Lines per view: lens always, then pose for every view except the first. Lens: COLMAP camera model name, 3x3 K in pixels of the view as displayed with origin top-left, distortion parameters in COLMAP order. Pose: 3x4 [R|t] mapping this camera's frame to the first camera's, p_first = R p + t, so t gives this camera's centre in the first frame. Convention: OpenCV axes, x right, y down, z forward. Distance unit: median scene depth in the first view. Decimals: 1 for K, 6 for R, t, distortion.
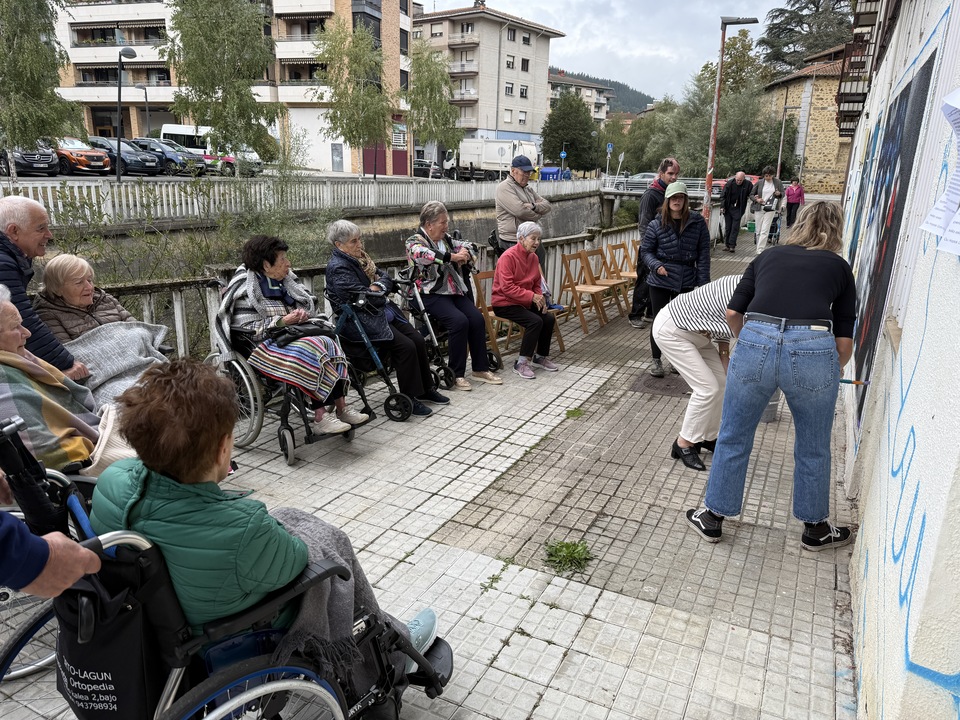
lens RADIAL K [[675.0, 0, 479.7], [0, 675.0, 363.5], [0, 0, 1]] dist [0.086082, -0.111465]
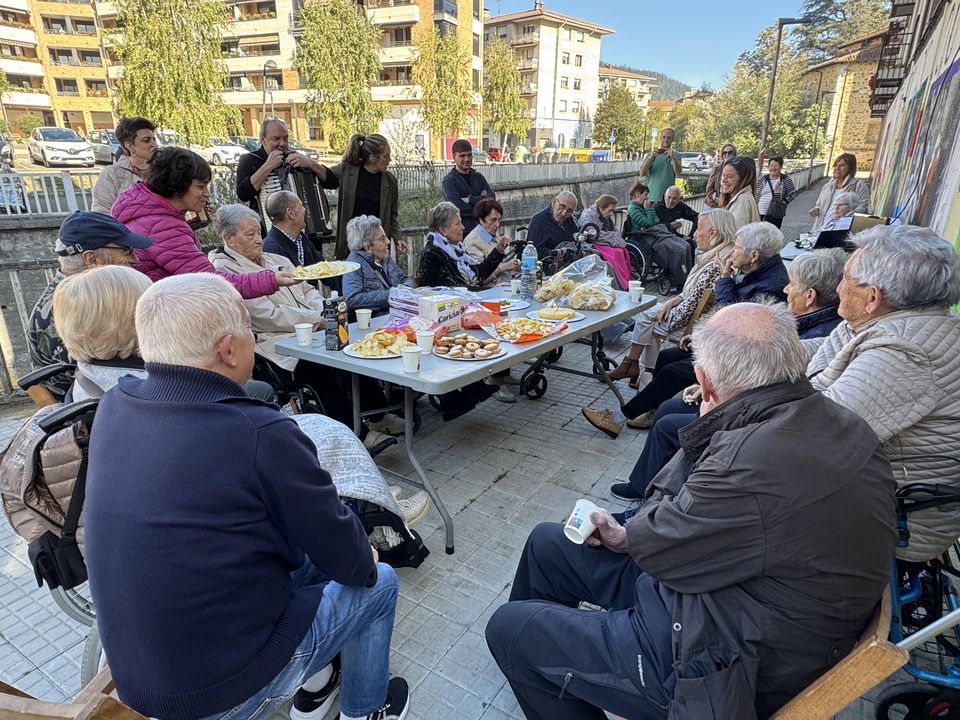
lens RADIAL K [[588.9, 0, 471.1], [0, 588.9, 356.3], [0, 0, 1]] dist [0.010833, -0.001214]
pose [[0.995508, 0.012533, -0.093845, -0.021971], [-0.007688, 0.998627, 0.051812, 0.009792], [0.094366, -0.050857, 0.994238, -0.031547]]
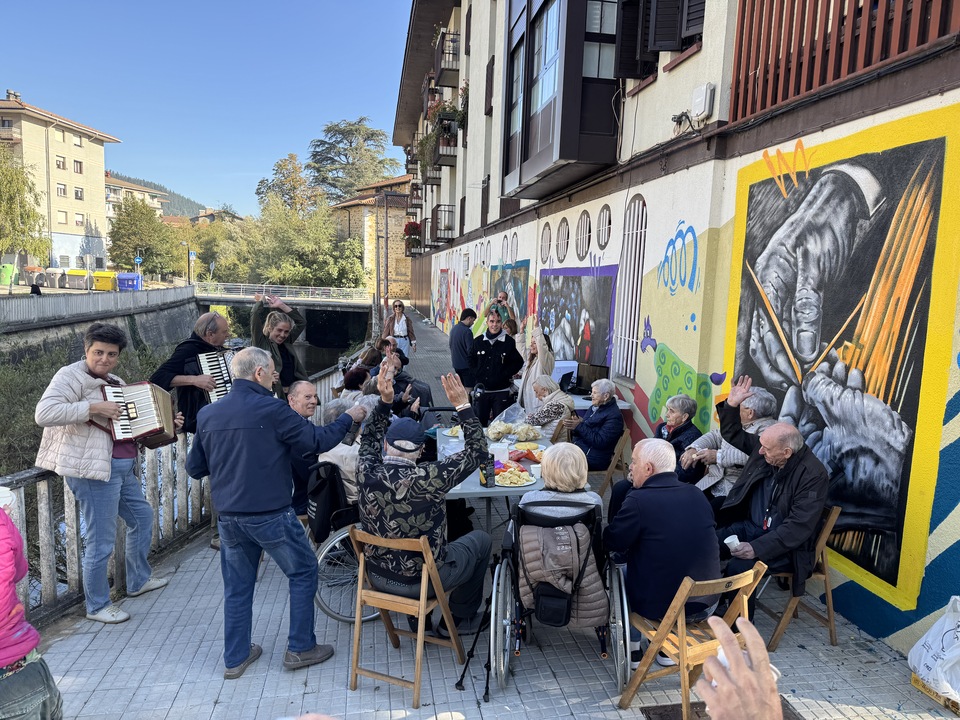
lens RADIAL K [[679.2, 0, 487.5], [0, 679.2, 374.4], [0, 0, 1]] dist [0.067035, -0.085641]
pose [[0.803645, -0.080286, 0.589668, -0.099059], [0.154128, 0.985129, -0.075928, 0.003664], [-0.574804, 0.151904, 0.804069, -0.059866]]
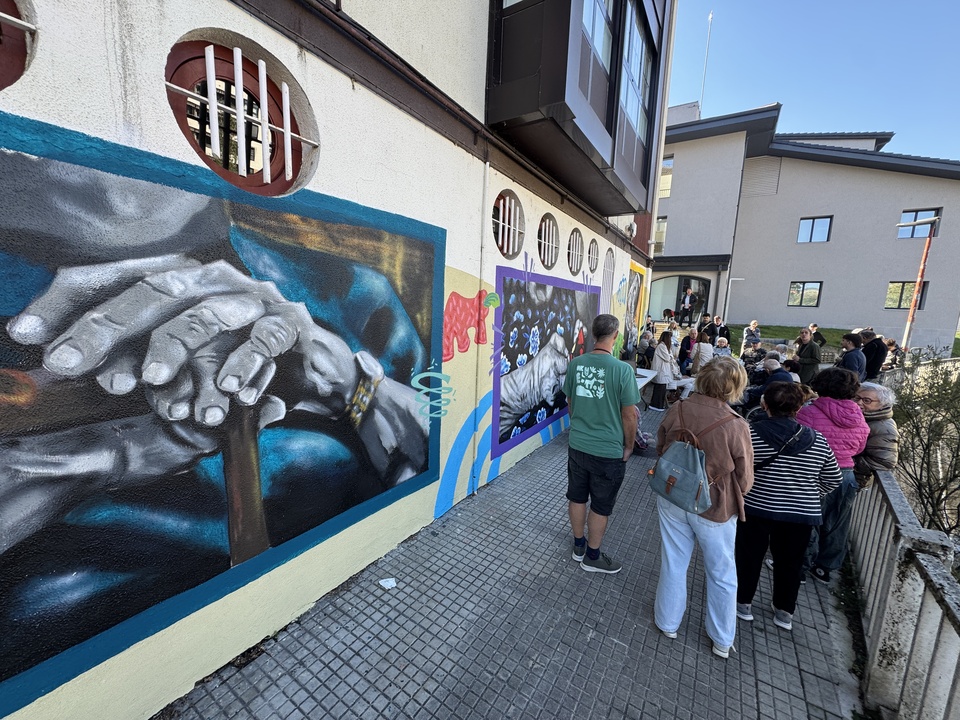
lens RADIAL K [[384.2, 0, 483.3], [0, 384.2, 359.2], [0, 0, 1]] dist [0.000163, 0.000553]
pose [[-0.992998, -0.083986, 0.083080, 0.083369], [-0.042002, 0.908309, 0.416186, -0.075757], [-0.110416, 0.409782, -0.905476, 0.242864]]
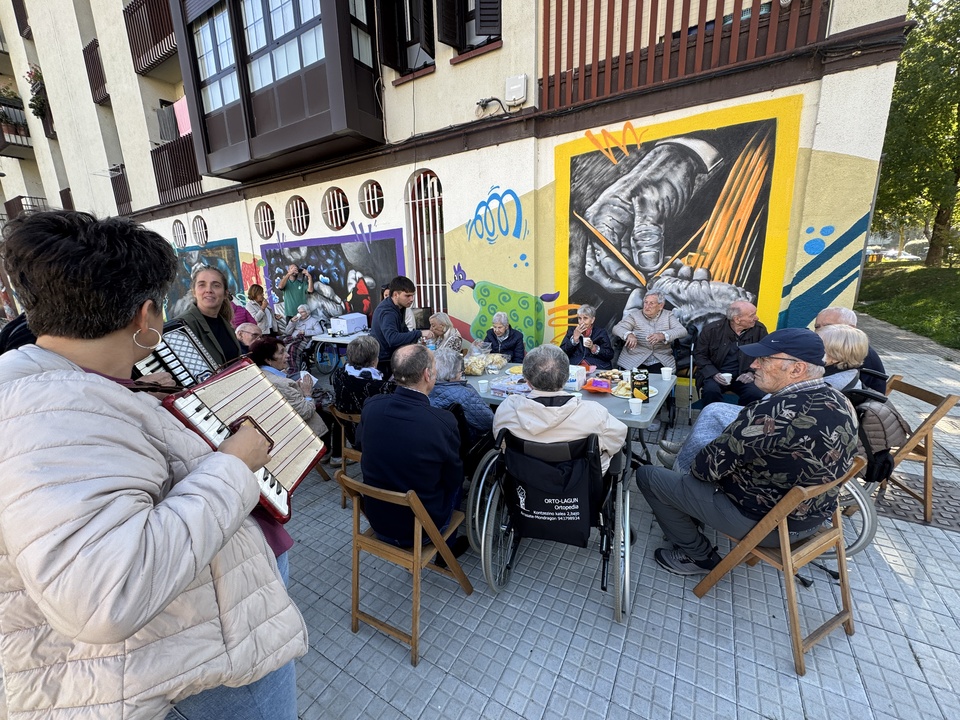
lens RADIAL K [[384.2, 0, 489.3], [0, 384.2, 359.1], [0, 0, 1]] dist [0.000163, 0.000553]
pose [[0.061958, -0.246710, 0.967107, -0.095808], [0.310693, 0.925592, 0.216215, -0.012771], [-0.948489, 0.287077, 0.133999, 0.035639]]
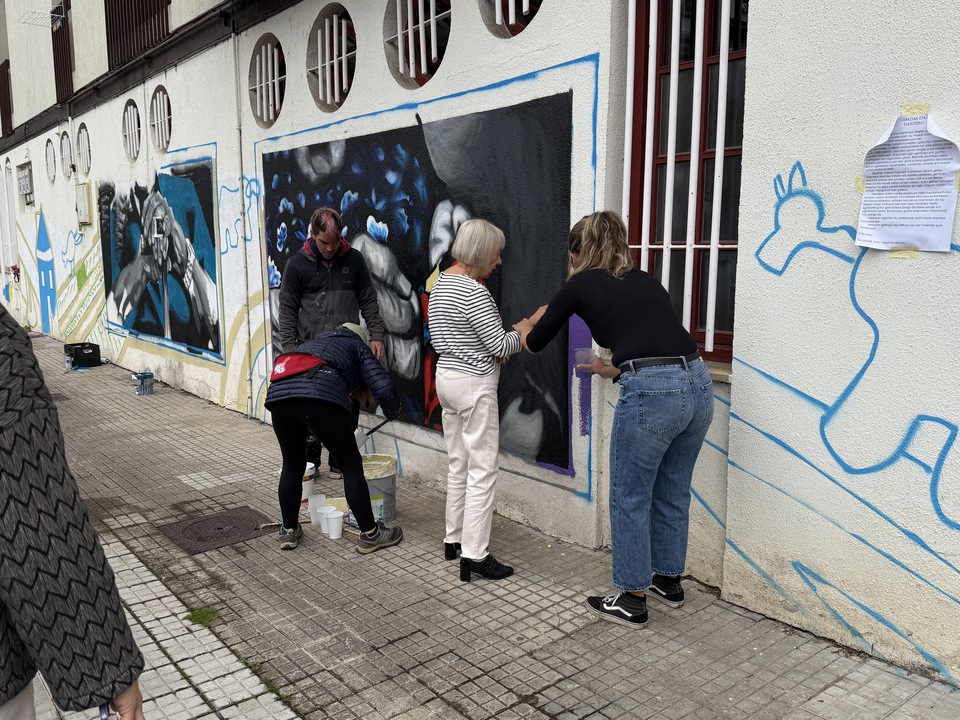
lens RADIAL K [[821.8, 0, 481.4], [0, 821.8, 366.3], [0, 0, 1]] dist [0.093443, -0.167781]
pose [[0.422779, -0.162733, 0.891502, -0.042141], [0.273583, 0.960765, 0.045634, -0.011688], [-0.863950, 0.224606, 0.450712, 0.048554]]
